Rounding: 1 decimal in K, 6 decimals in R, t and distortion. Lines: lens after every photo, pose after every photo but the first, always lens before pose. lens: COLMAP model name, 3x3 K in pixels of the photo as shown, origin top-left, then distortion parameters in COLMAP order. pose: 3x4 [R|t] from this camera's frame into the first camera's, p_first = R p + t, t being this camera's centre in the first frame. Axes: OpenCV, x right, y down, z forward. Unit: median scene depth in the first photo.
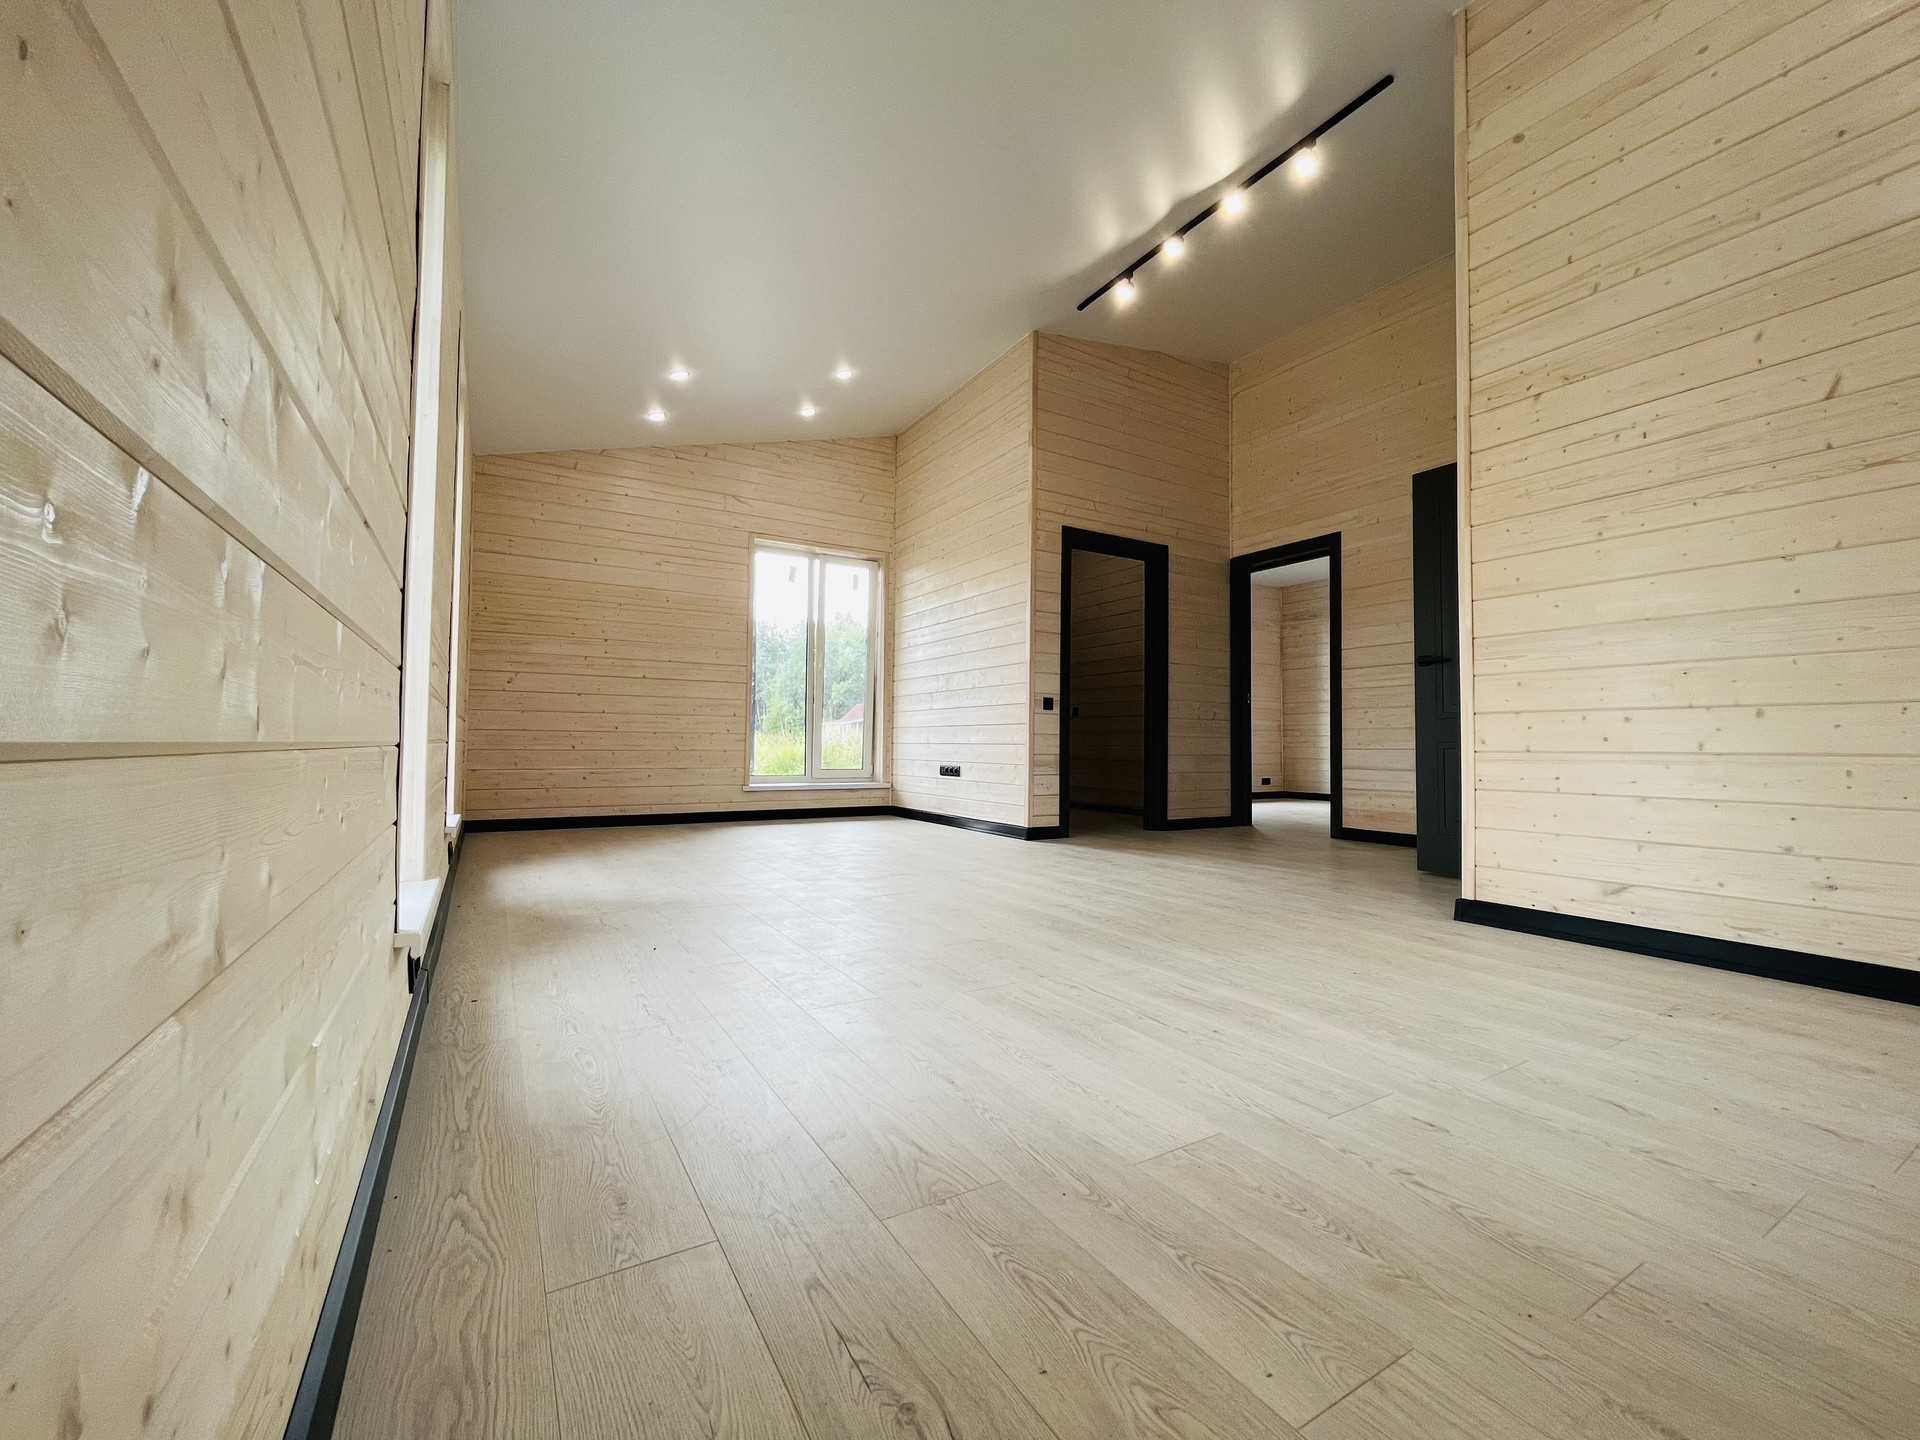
lens RADIAL K [[781.7, 0, 954.1], [0, 781.7, 723.0], [0, 0, 1]] dist [0.001241, 0.000037]
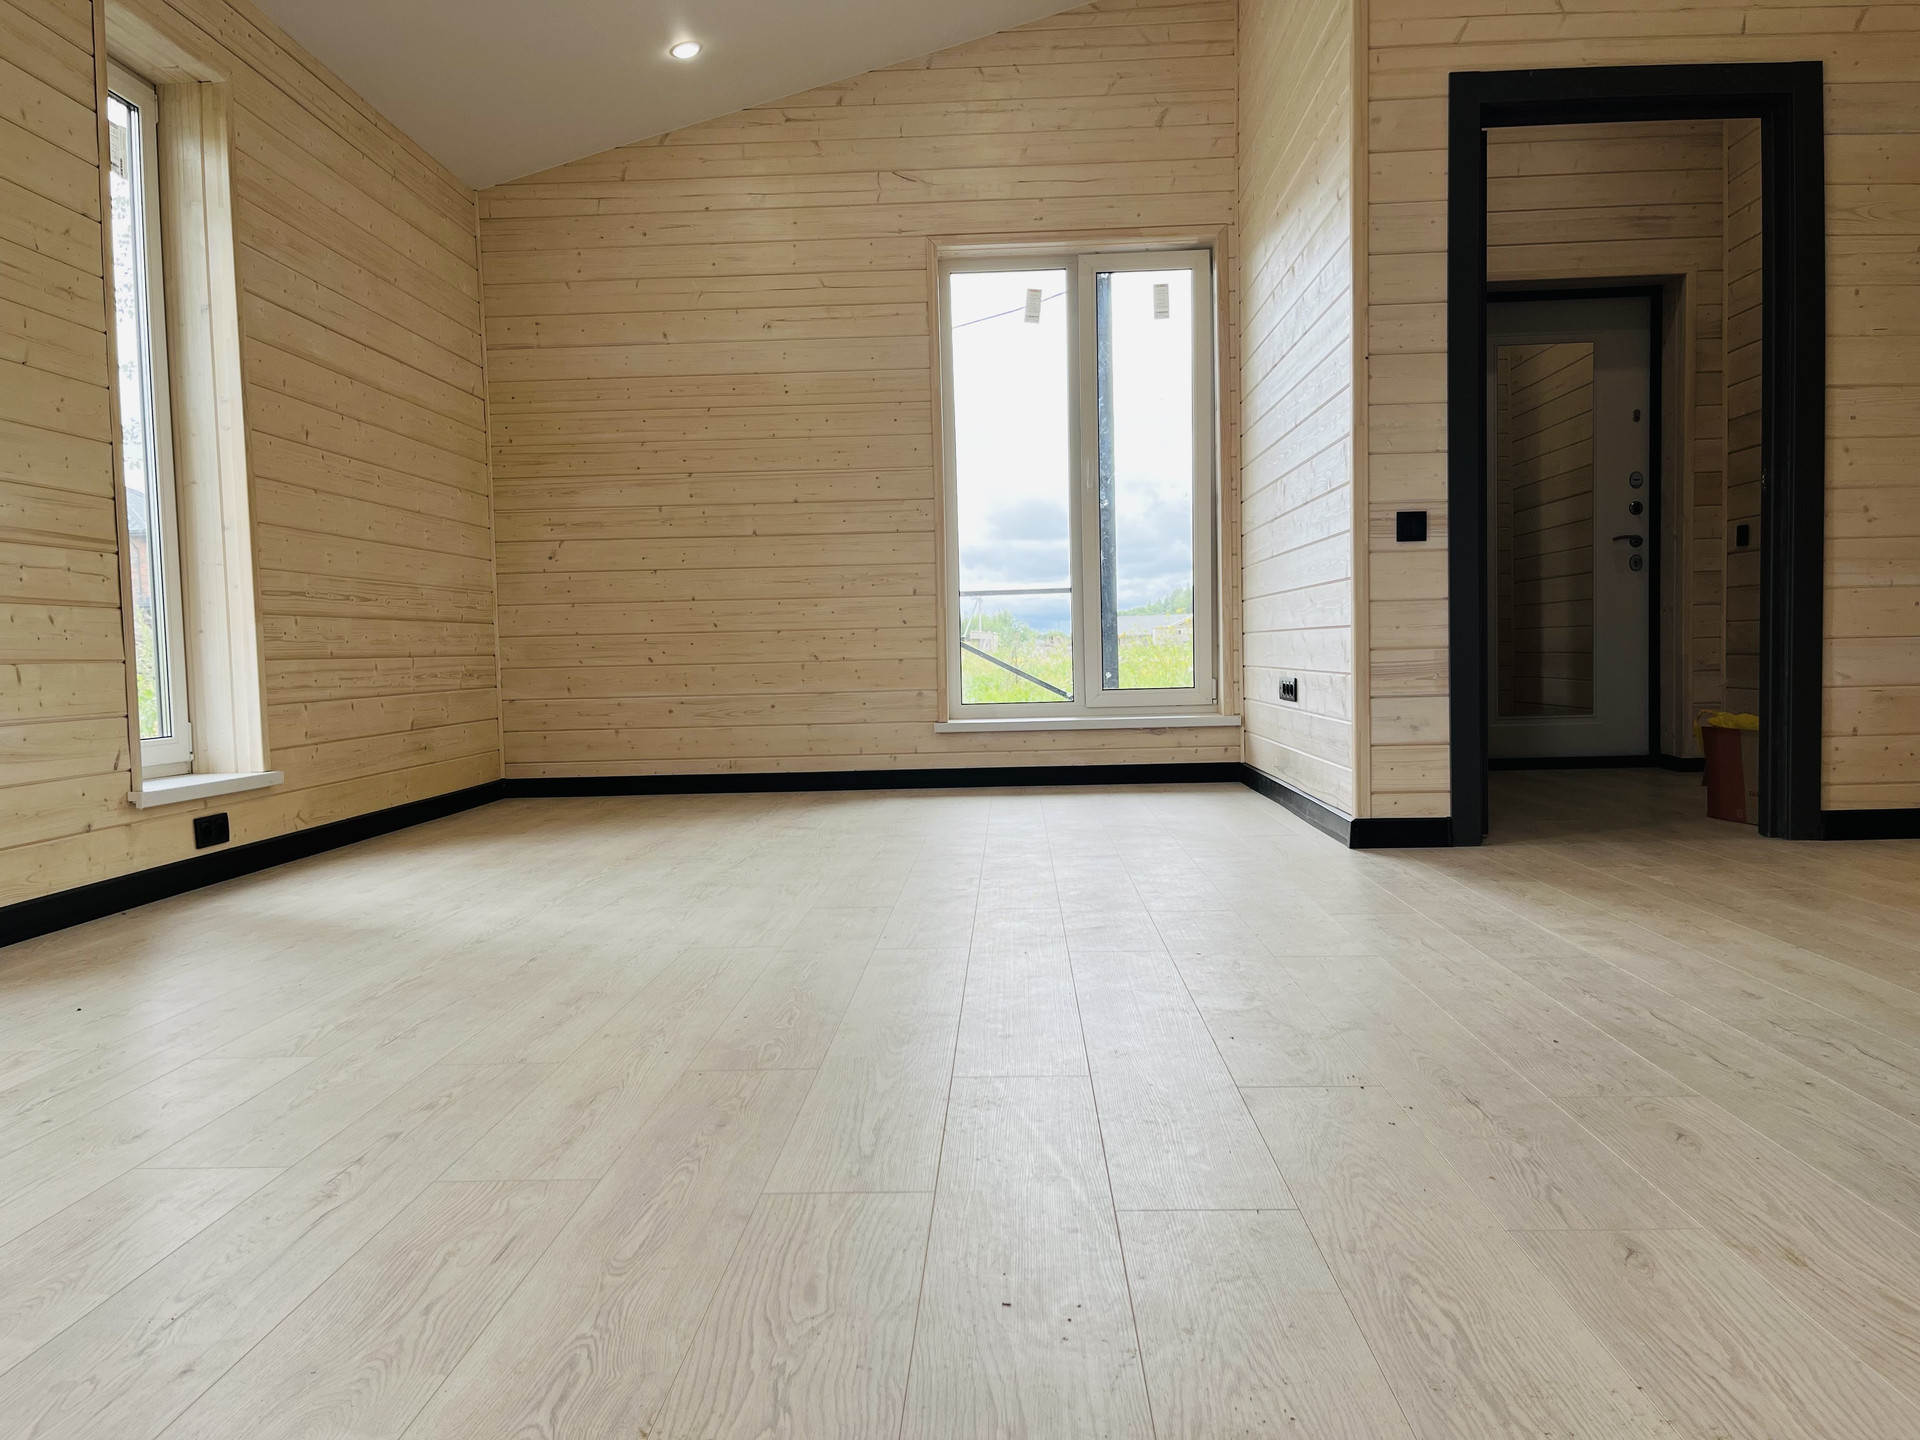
lens RADIAL K [[1445.8, 0, 887.0], [0, 1445.8, 734.7], [0, 0, 1]] dist [0.067888, -0.068648]
pose [[0.840174, 0.001430, -0.542314, 0.277341], [0.048106, 0.995858, 0.077153, 0.011227], [0.540178, -0.090910, 0.836626, 0.166858]]
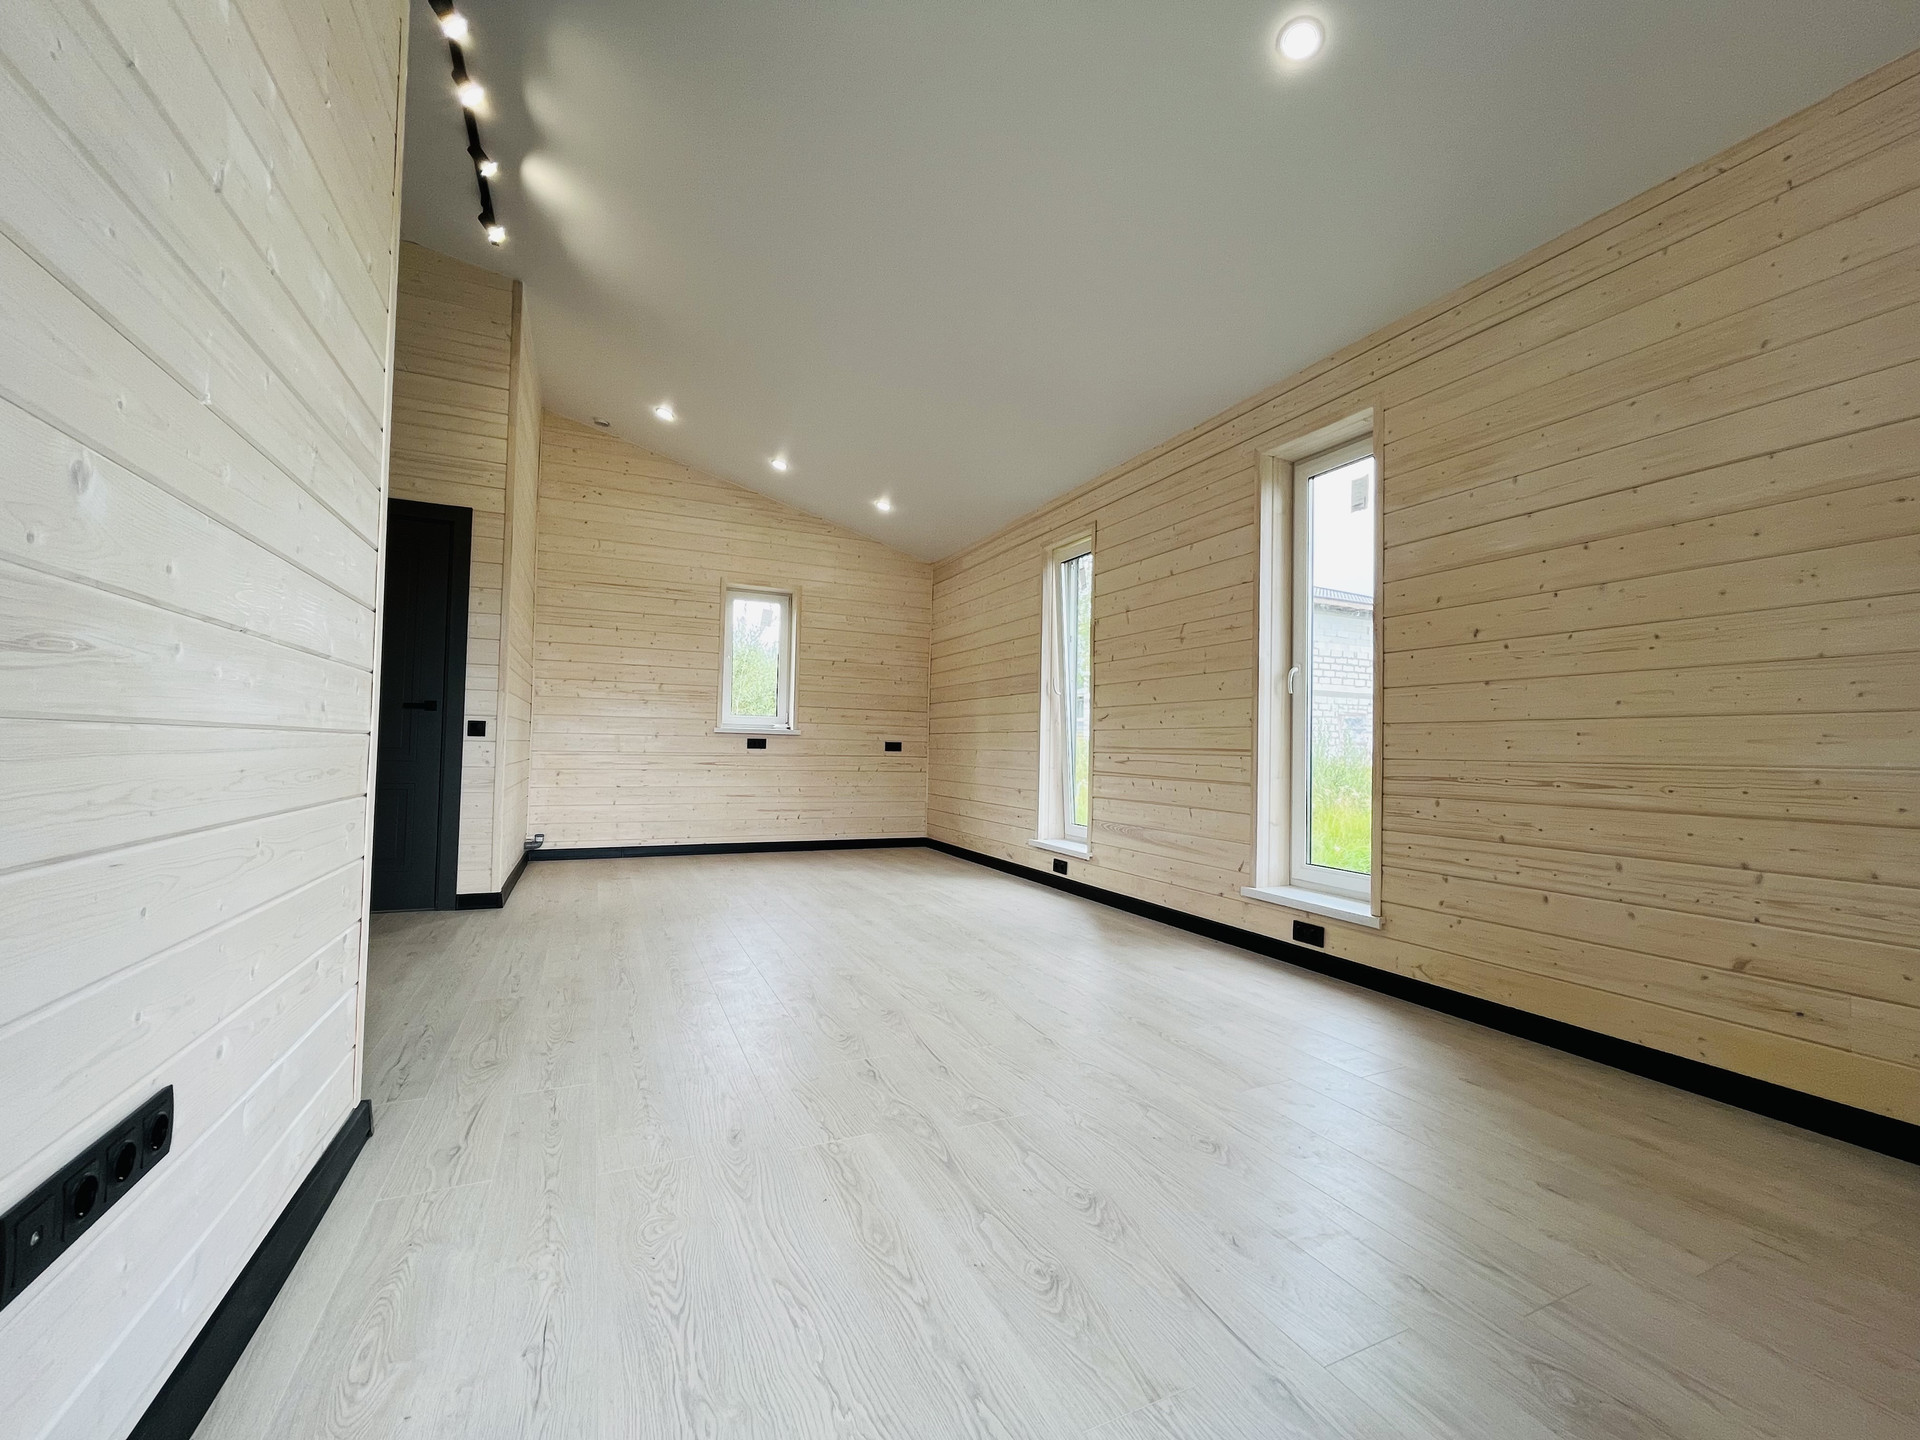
lens RADIAL K [[781.7, 0, 963.2], [0, 781.7, 717.0], [0, 0, 1]] dist [0.001241, 0.000037]
pose [[-0.994014, -0.026956, 0.105879, -0.206592], [-0.034190, 0.997160, -0.067112, -0.016828], [-0.103769, -0.070330, -0.992112, 1.262649]]
